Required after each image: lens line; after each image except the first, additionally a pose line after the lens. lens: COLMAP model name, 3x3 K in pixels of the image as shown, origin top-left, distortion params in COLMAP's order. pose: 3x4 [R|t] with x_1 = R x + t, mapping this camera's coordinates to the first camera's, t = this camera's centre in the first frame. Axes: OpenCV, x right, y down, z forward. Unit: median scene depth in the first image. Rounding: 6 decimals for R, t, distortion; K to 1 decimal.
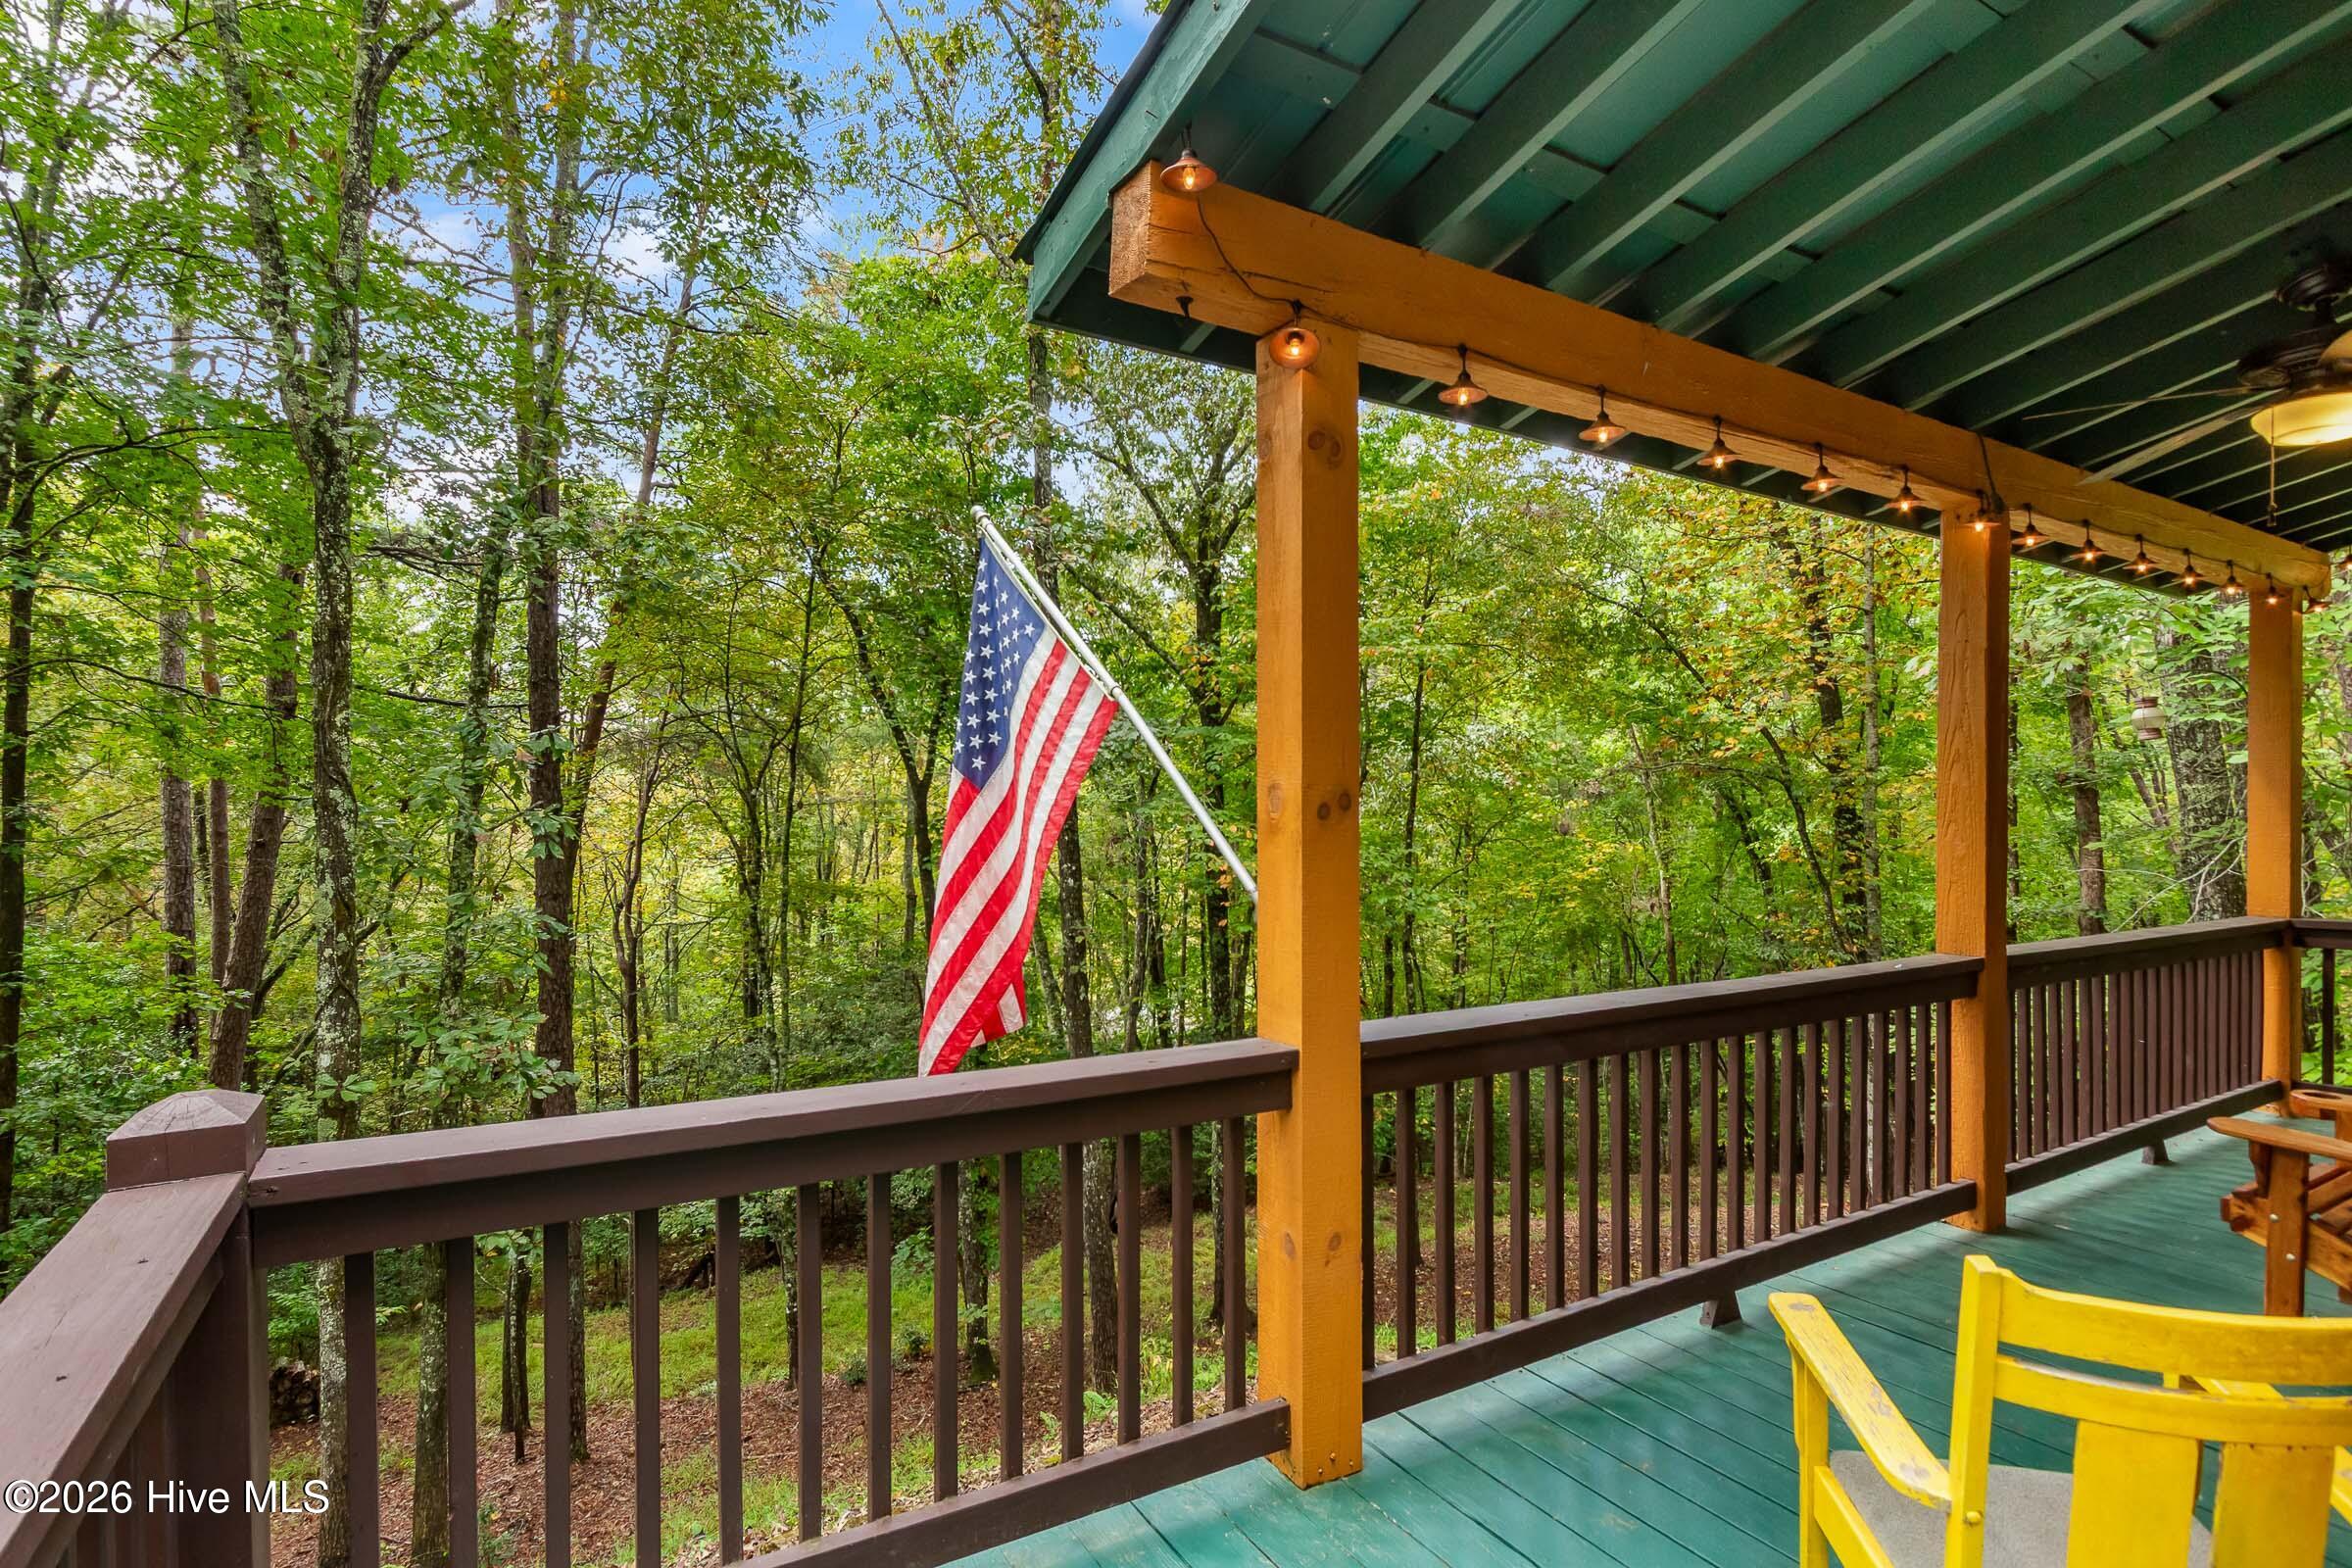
lens RADIAL K [[1120.9, 0, 1174.9], [0, 1120.9, 792.1], [0, 0, 1]] dist [0.000760, 0.000401]
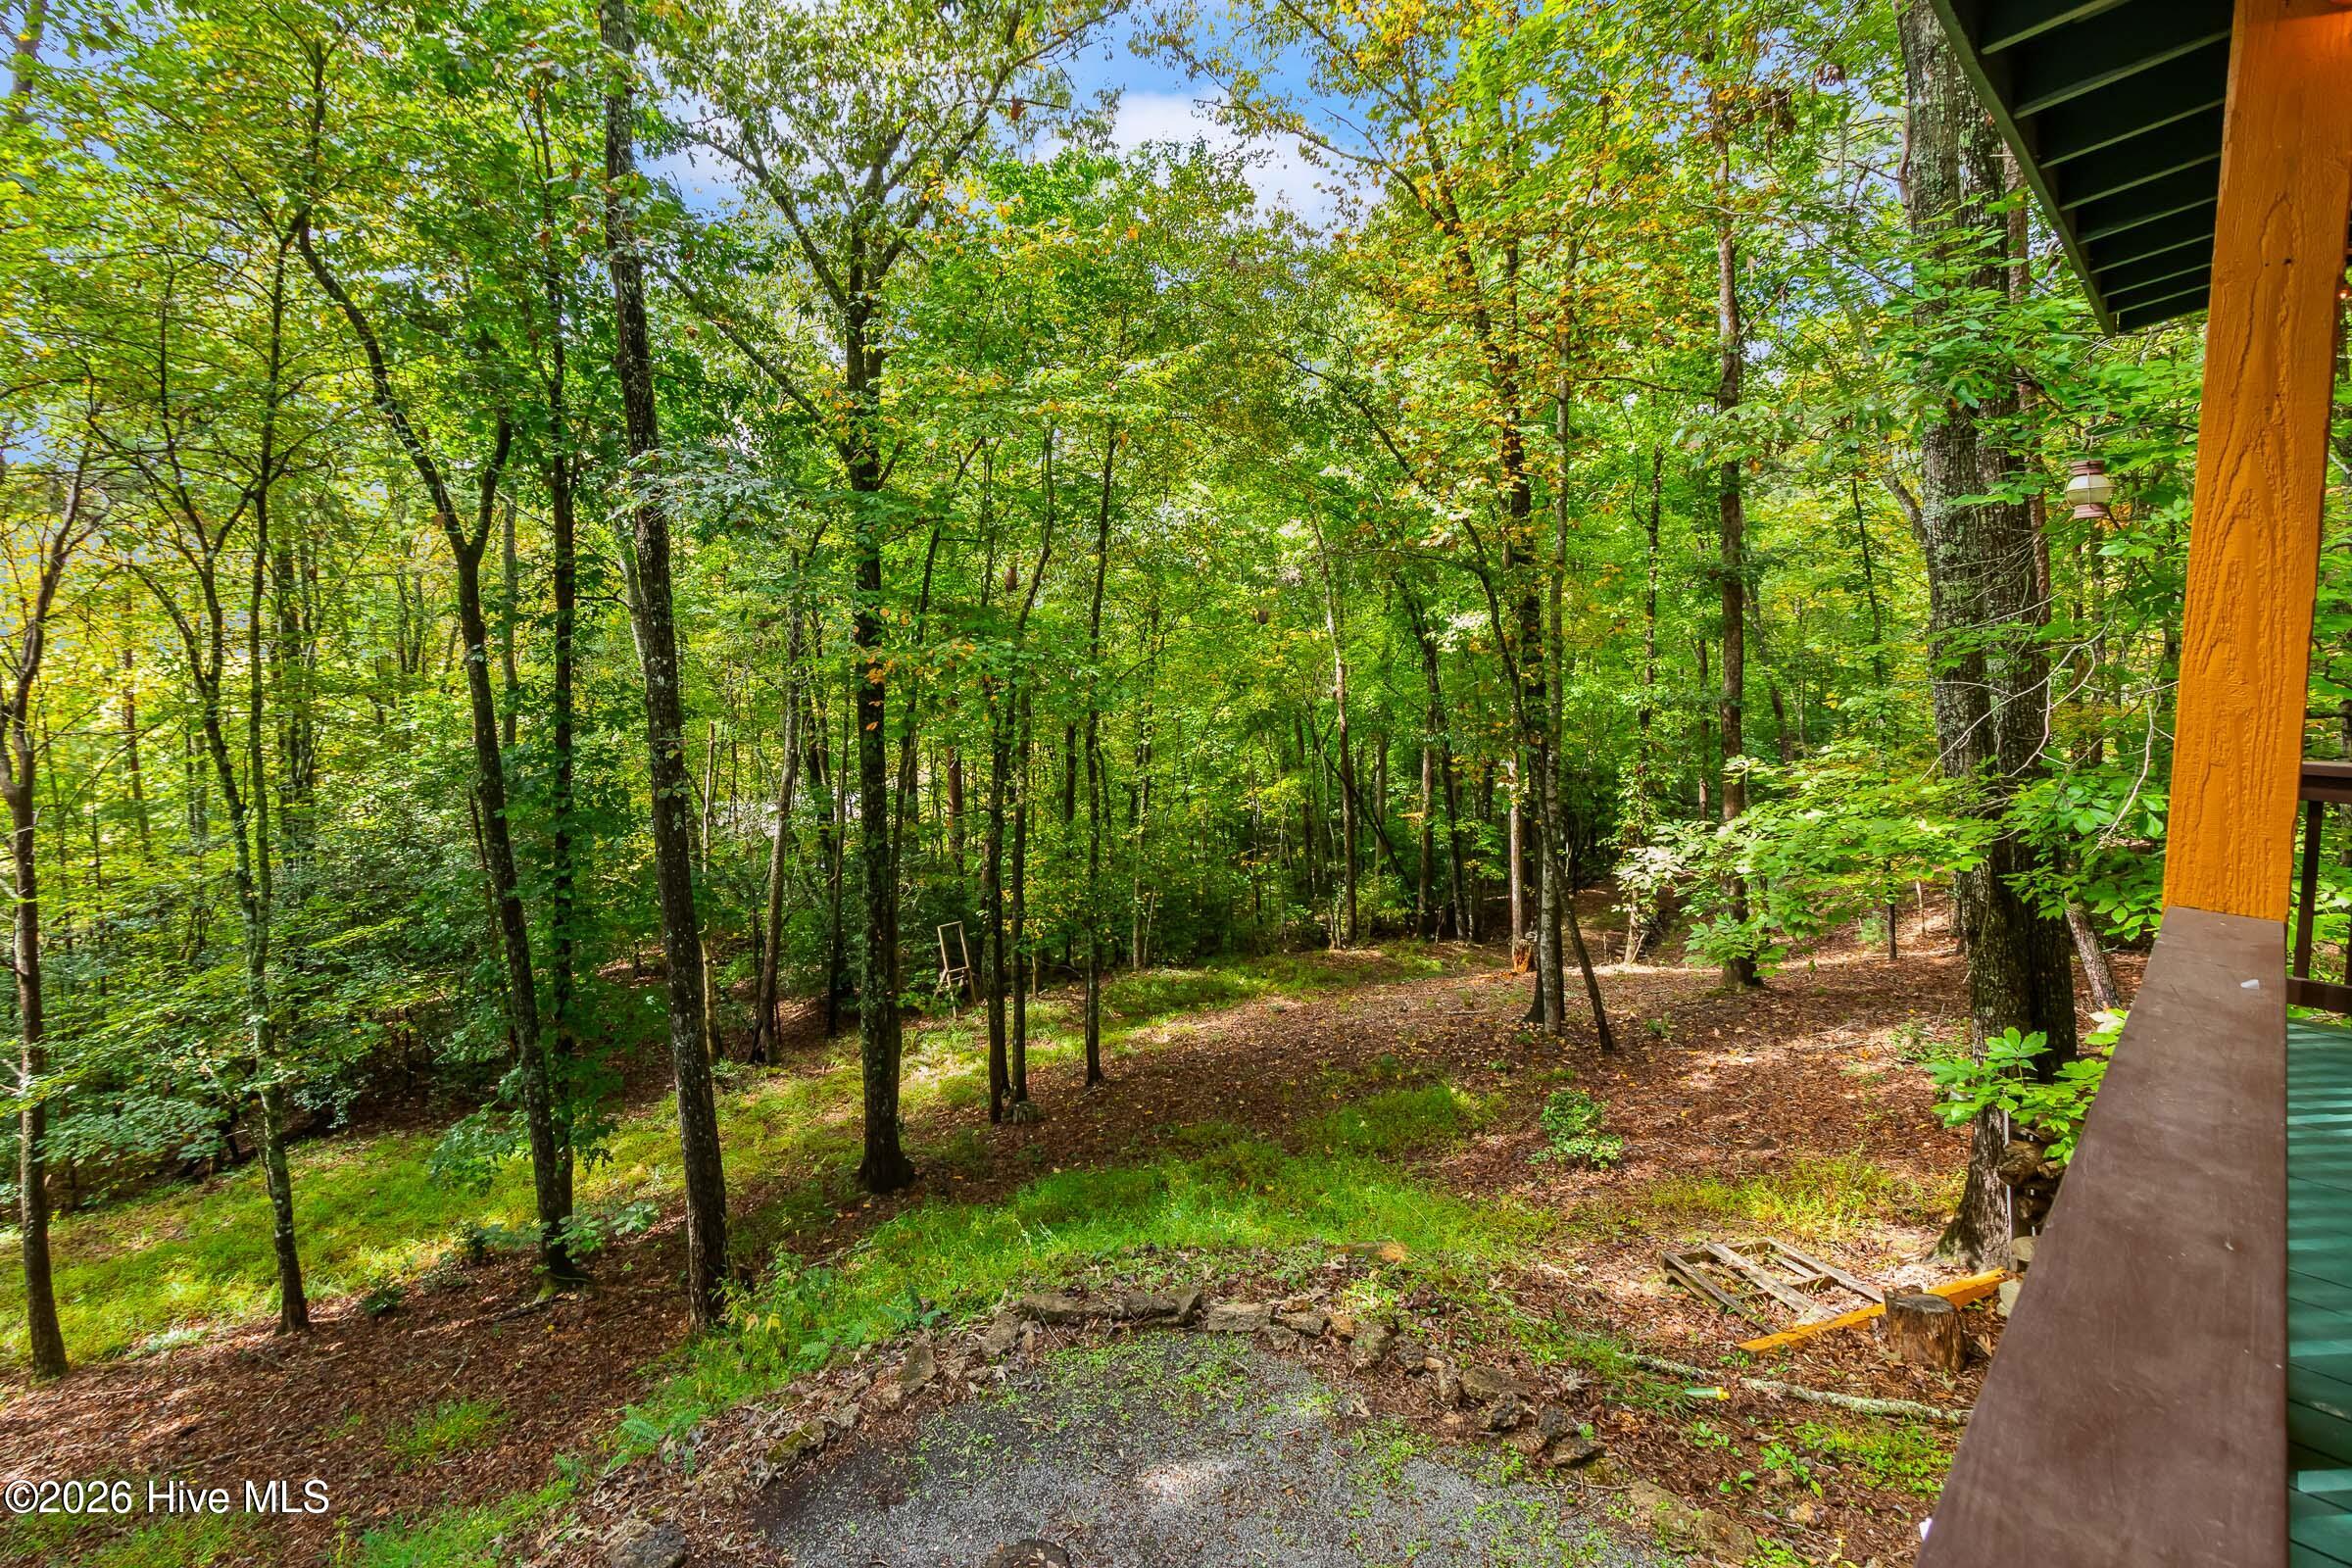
lens RADIAL K [[1099.0, 0, 1282.0], [0, 1099.0, 617.1], [0, 0, 1]] dist [0.019024, 0.000125]
pose [[0.930010, 0.008412, 0.367437, 0.019617], [-0.022112, 0.999208, 0.033092, 0.001318], [-0.366868, -0.038901, 0.929459, 0.103881]]
